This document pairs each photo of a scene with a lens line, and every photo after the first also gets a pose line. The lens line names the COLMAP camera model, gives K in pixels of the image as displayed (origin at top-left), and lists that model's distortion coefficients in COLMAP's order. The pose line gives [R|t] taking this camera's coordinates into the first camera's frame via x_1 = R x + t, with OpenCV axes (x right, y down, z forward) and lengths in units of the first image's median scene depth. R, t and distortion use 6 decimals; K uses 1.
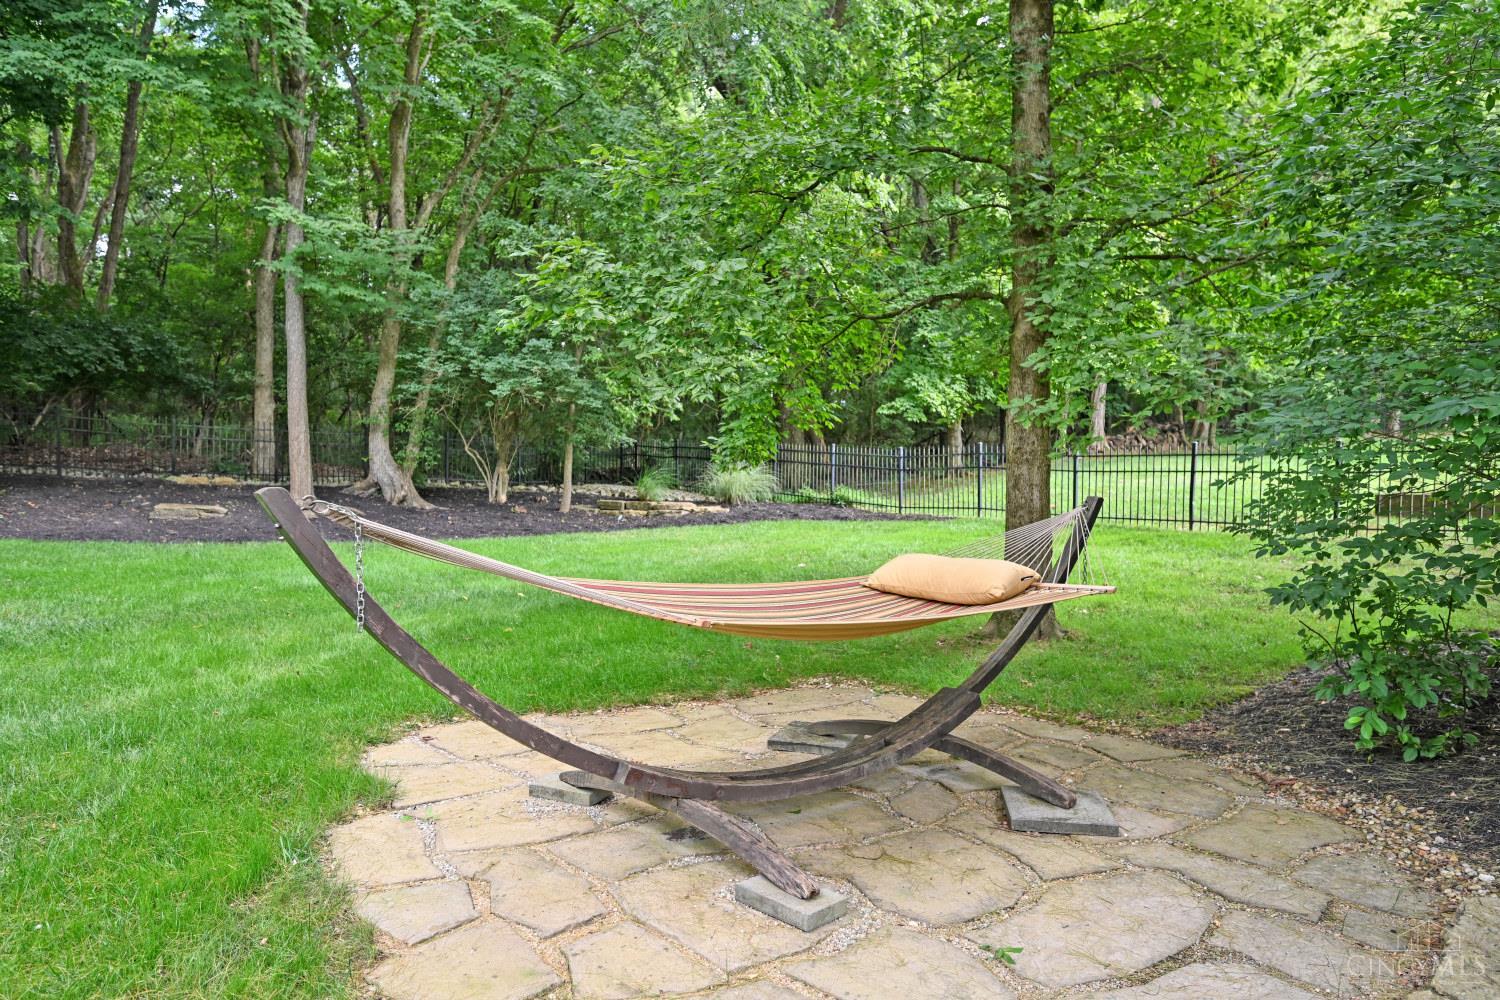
lens RADIAL K [[972.9, 0, 750.0], [0, 972.9, 500.0], [0, 0, 1]] dist [-0.002900, -0.000537]
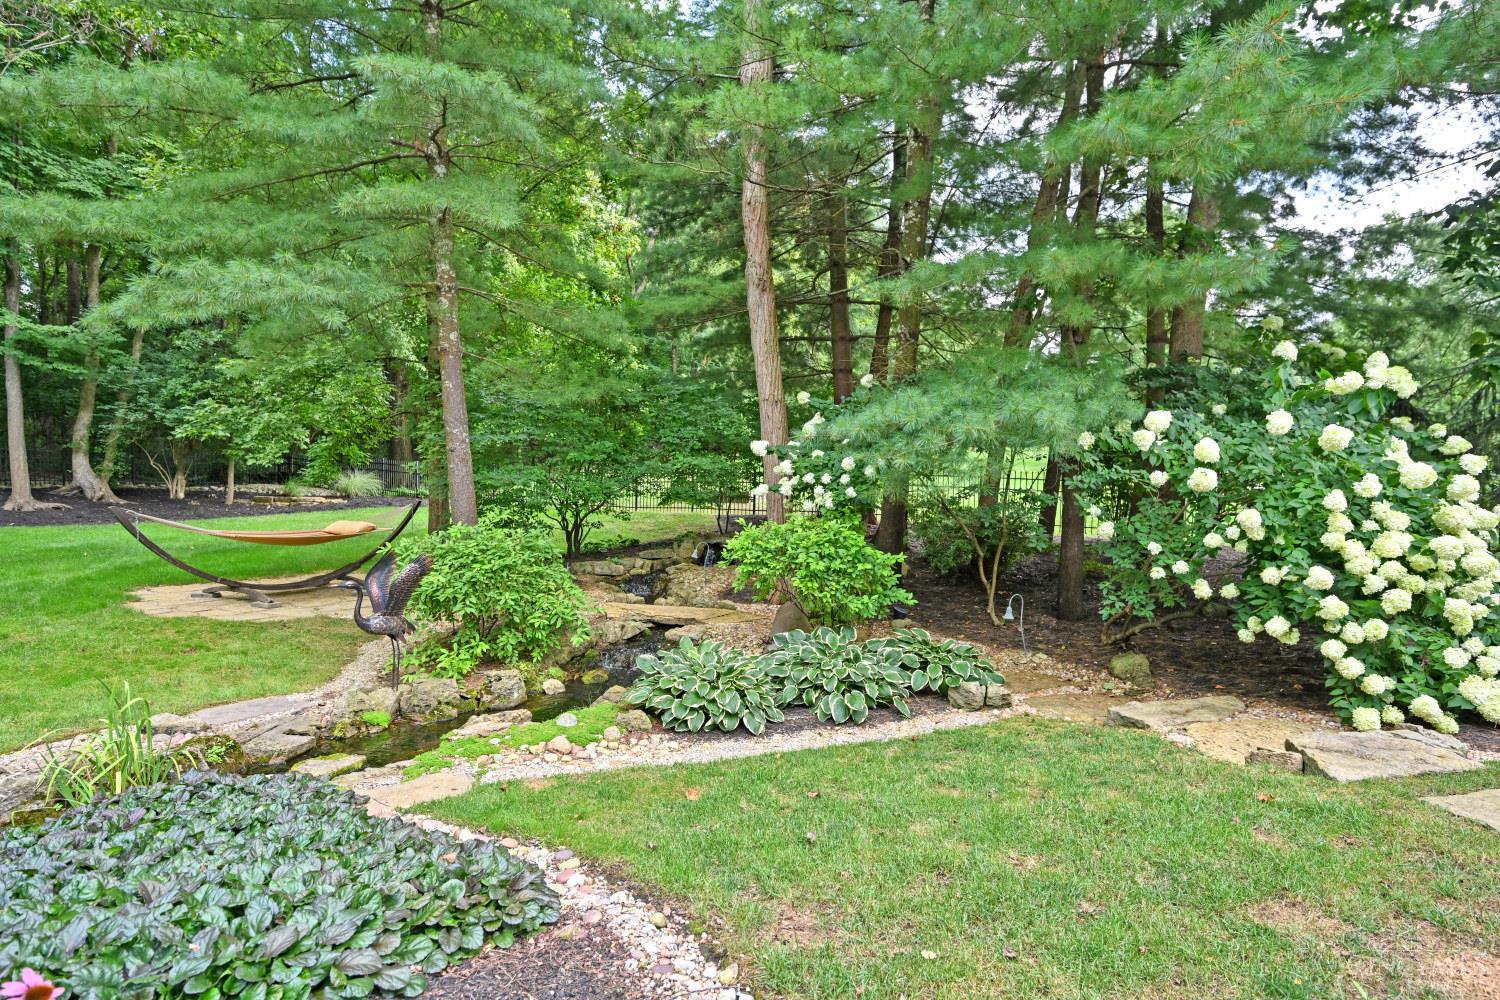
lens RADIAL K [[770.6, 0, 750.0], [0, 770.6, 500.0], [0, 0, 1]] dist [0.002178, 0.000979]
pose [[0.927055, -0.012181, 0.374728, 0.127455], [0.005031, 0.999786, 0.020053, -0.015349], [-0.374893, -0.016705, 0.926918, -0.487872]]
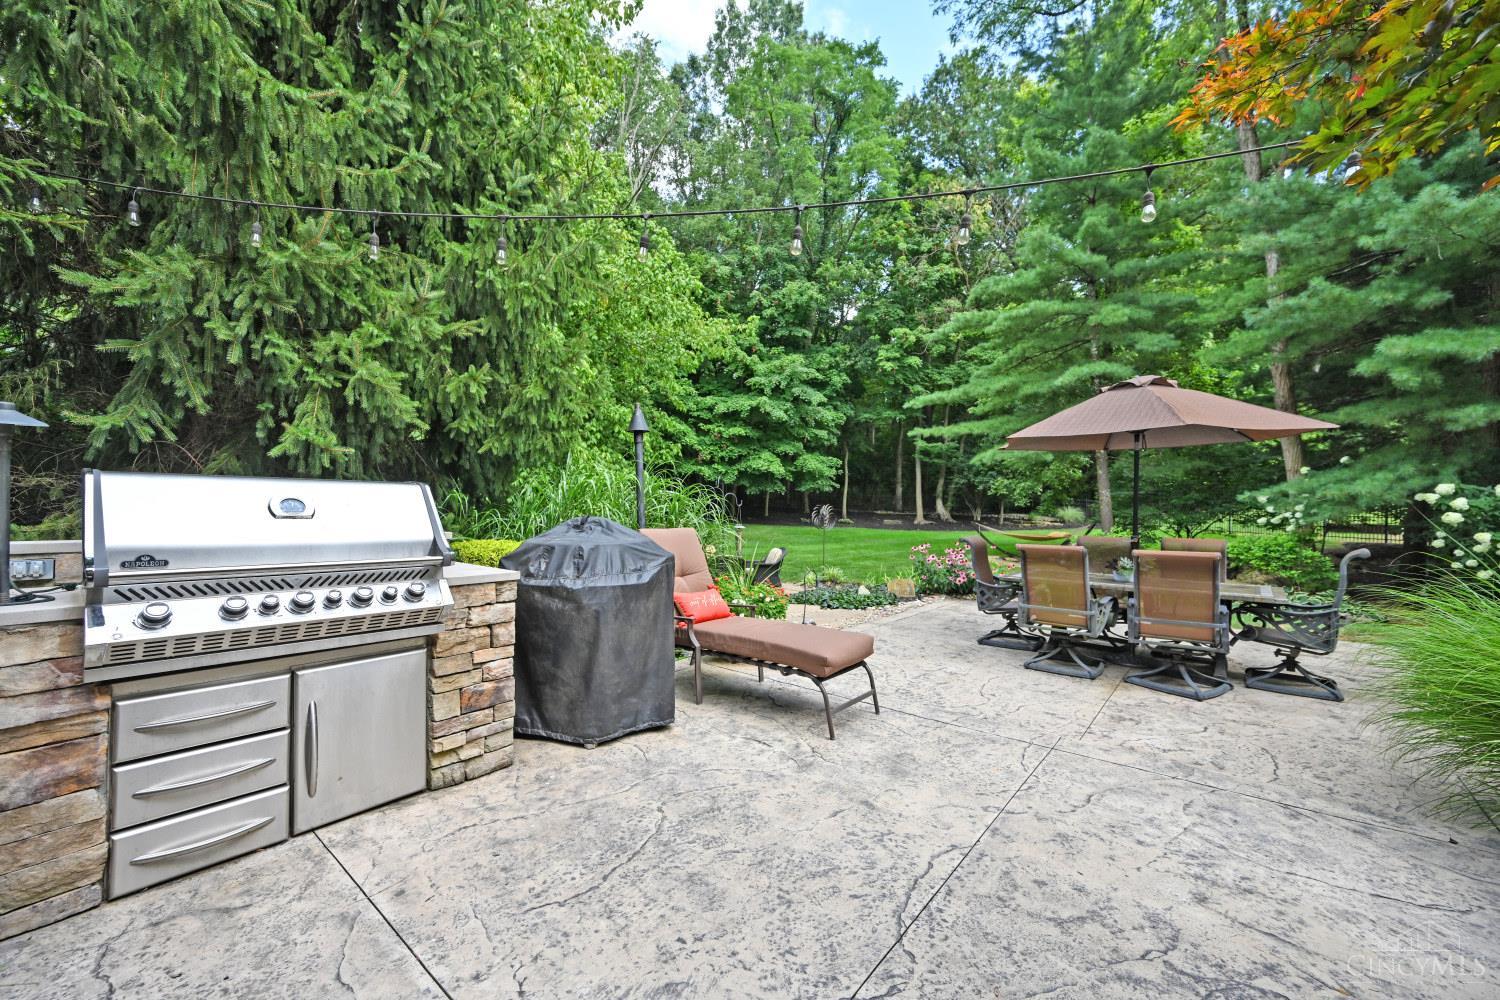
lens RADIAL K [[594.2, 0, 748.8], [0, 594.2, 494.0], [0, 0, 1]] dist [-0.000237, 0.000224]
pose [[0.829143, -0.010873, -0.558931, 0.196263], [-0.008374, 0.999457, -0.031864, -0.015819], [0.558974, 0.031100, 0.828602, -0.985152]]
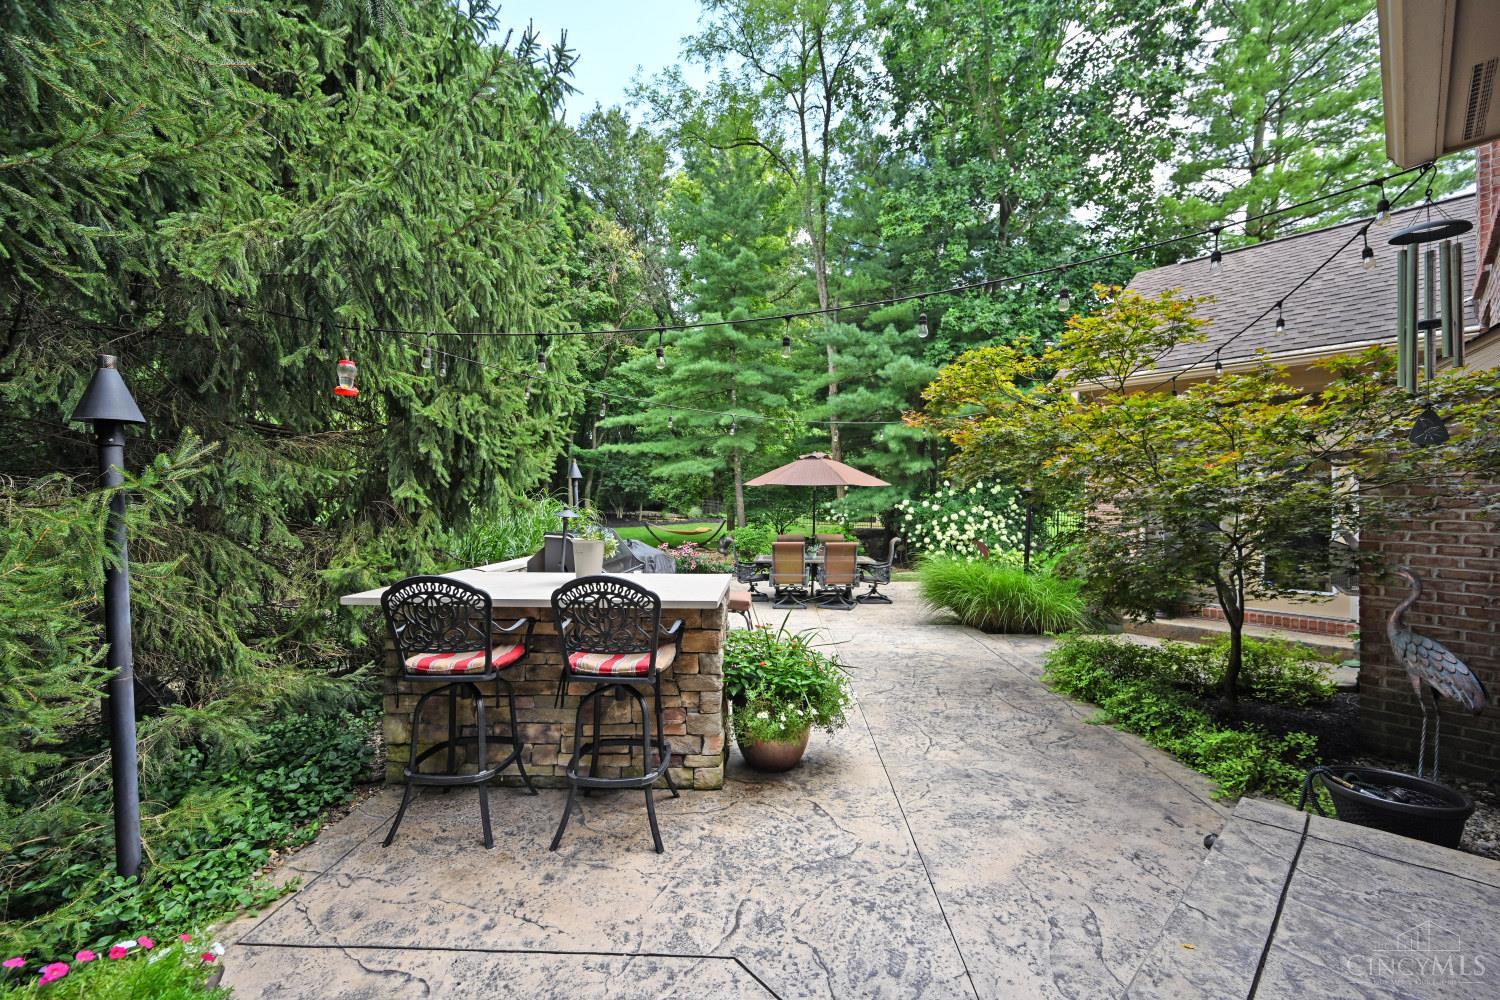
lens RADIAL K [[598.8, 0, 757.7], [0, 598.8, 501.1], [0, 0, 1]] dist [-0.000102, 0.000042]
pose [[0.997643, -0.007192, 0.068235, 0.089394], [0.007814, 0.999930, -0.008857, -0.036098], [-0.068166, 0.009369, 0.997630, -1.221857]]
